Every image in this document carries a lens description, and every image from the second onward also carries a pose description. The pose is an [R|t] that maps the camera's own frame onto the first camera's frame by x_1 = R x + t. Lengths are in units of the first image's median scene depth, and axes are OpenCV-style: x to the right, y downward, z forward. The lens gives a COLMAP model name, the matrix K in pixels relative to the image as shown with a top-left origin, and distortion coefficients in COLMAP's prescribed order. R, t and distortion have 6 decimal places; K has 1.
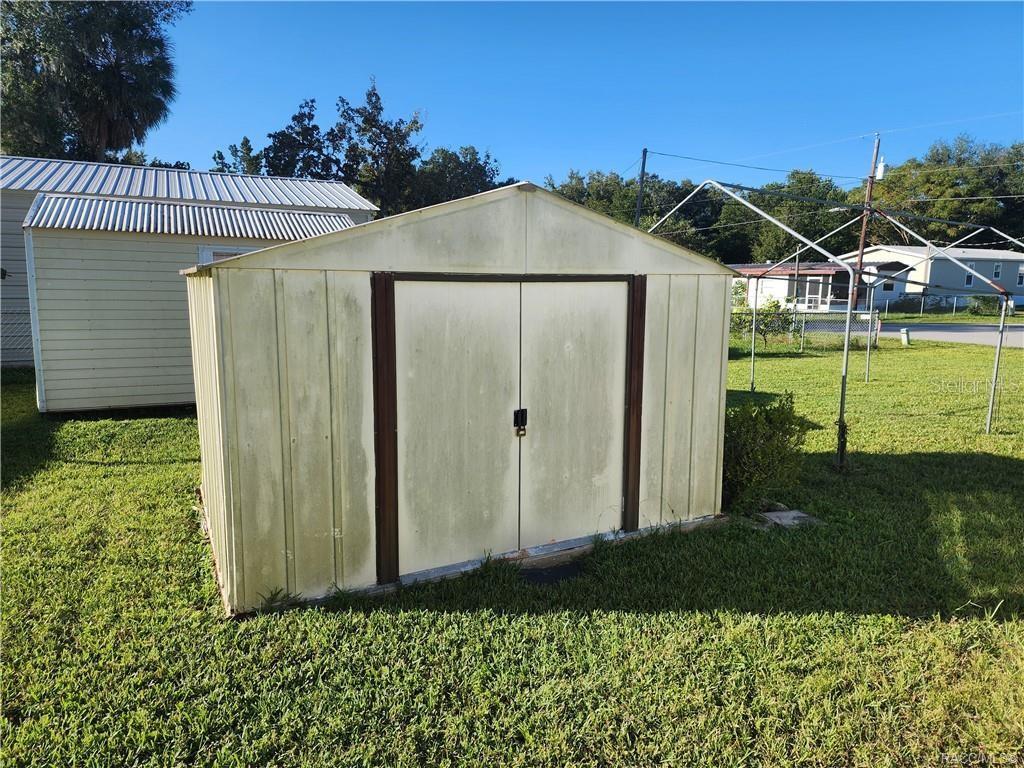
lens RADIAL K [[676.6, 0, 511.7], [0, 676.6, 383.4], [0, 0, 1]] dist [0.010082, -0.002612]
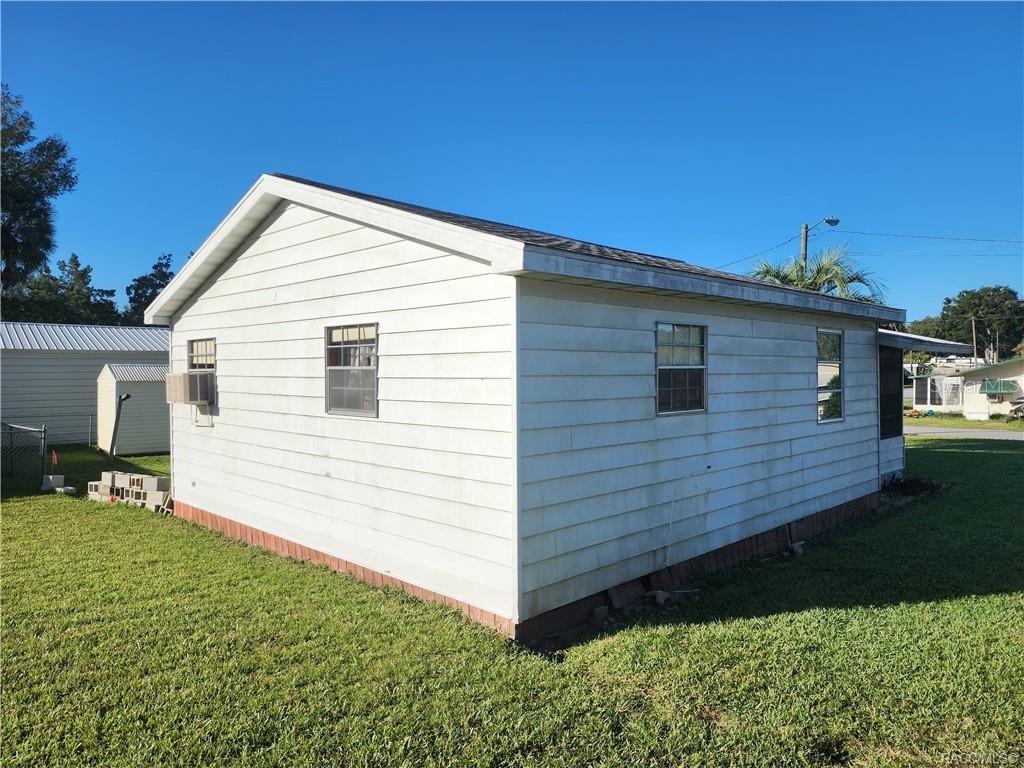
lens RADIAL K [[676.6, 0, 511.8], [0, 676.6, 377.2], [0, 0, 1]] dist [0.010082, -0.002612]
pose [[0.966744, -0.017959, 0.255115, 0.015632], [0.053850, 0.989462, -0.134406, 0.041611], [-0.250013, 0.143674, 0.957524, -0.424670]]
